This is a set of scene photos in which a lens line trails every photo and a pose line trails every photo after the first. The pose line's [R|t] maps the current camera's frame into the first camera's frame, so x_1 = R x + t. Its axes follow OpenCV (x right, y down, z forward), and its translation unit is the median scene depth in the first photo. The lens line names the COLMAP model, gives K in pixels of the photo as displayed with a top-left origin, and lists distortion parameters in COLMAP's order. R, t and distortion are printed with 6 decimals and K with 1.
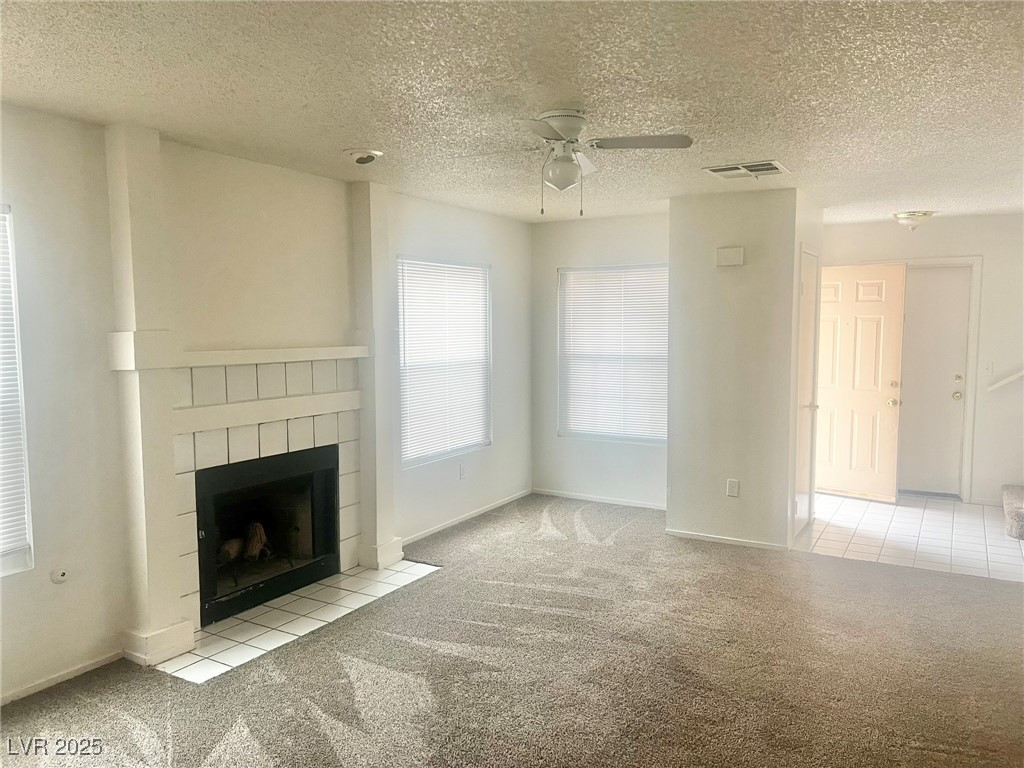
lens RADIAL K [[779.3, 0, 512.0], [0, 779.3, 384.0], [0, 0, 1]] dist [0.056828, -0.061207]
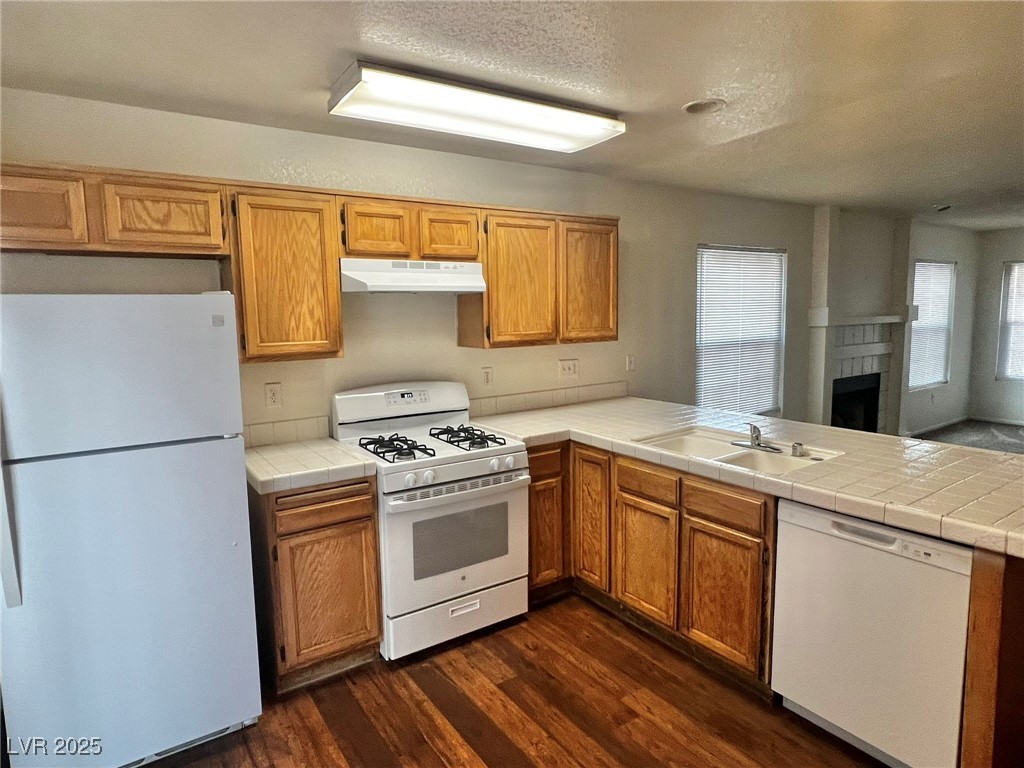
lens RADIAL K [[609.0, 0, 512.0], [0, 609.0, 384.0], [0, 0, 1]] dist [-0.000869, -0.000270]
pose [[0.905692, 0.035777, -0.422423, -0.448858], [-0.016452, 0.998648, 0.049304, 0.054539], [0.423616, -0.037705, 0.905057, -0.637100]]
